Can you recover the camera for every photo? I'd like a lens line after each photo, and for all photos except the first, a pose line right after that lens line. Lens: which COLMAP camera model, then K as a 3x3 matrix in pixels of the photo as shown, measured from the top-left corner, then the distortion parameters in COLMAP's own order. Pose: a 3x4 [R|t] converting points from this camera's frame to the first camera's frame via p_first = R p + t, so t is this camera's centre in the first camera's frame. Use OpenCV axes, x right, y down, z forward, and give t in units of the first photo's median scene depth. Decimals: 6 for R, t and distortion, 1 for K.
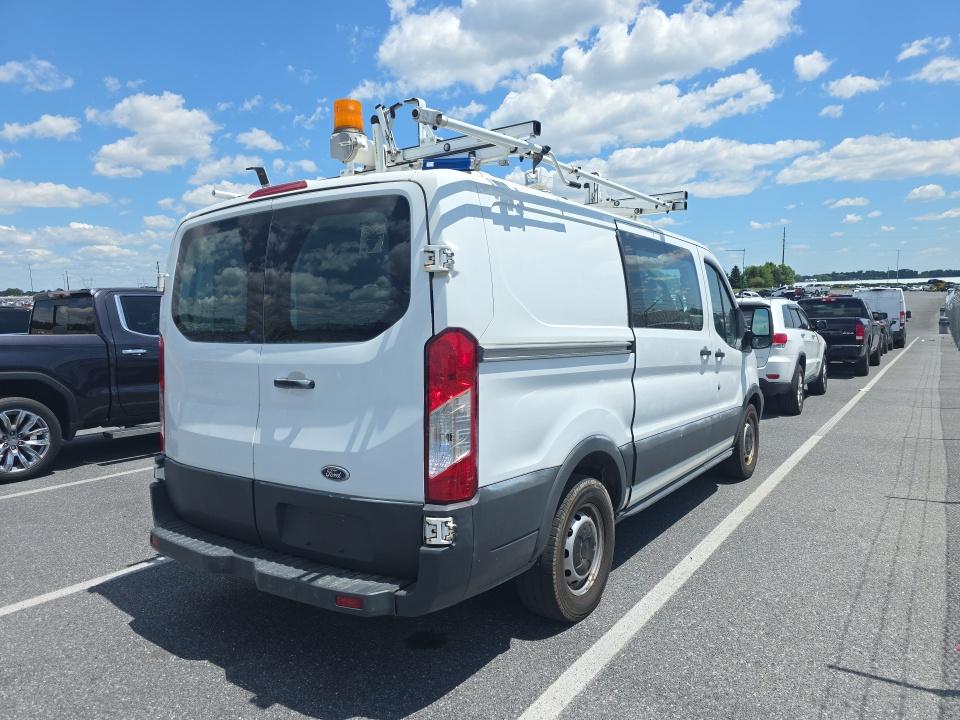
lens RADIAL K [[649.3, 0, 499.9], [0, 649.3, 361.7], [0, 0, 1]] dist [0.059633, -0.052888]
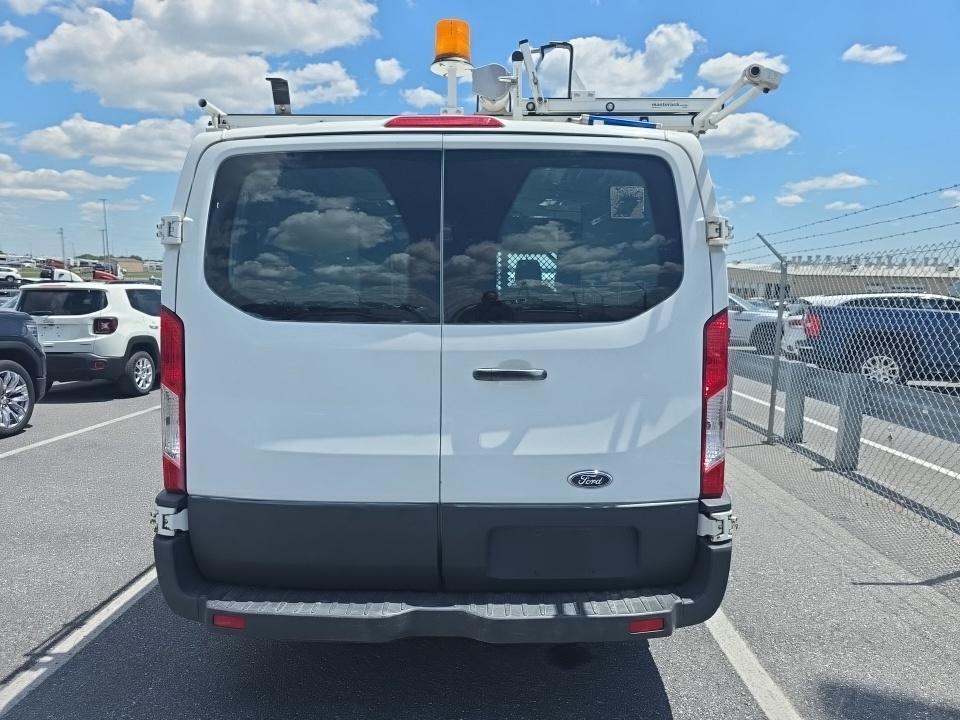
lens RADIAL K [[648.8, 0, 487.2], [0, 648.8, 353.3], [0, 0, 1]] dist [0.051907, -0.048284]
pose [[0.833485, -0.021932, 0.552106, -0.505723], [0.013207, 0.999717, 0.019776, -0.005293], [-0.552383, -0.009192, 0.833539, 0.234417]]
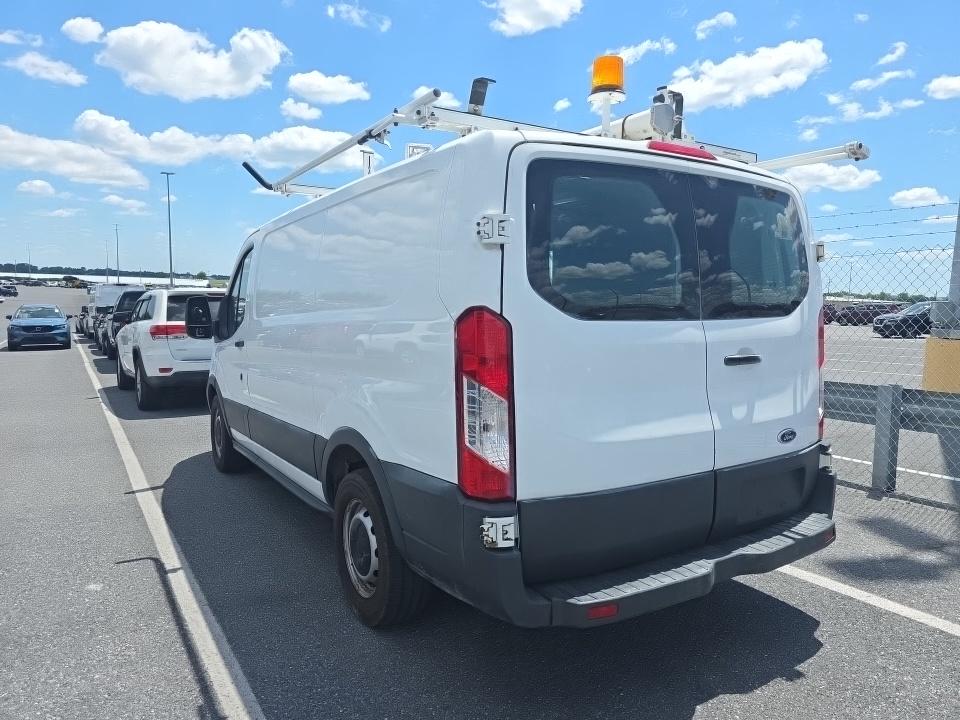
lens RADIAL K [[648.4, 0, 481.7], [0, 648.4, 348.1], [0, 0, 1]] dist [0.054983, -0.045811]
pose [[0.387685, -0.038969, 0.920968, -0.903142], [0.053155, 0.998389, 0.019869, -0.015799], [-0.920258, 0.041251, 0.389131, 0.639703]]
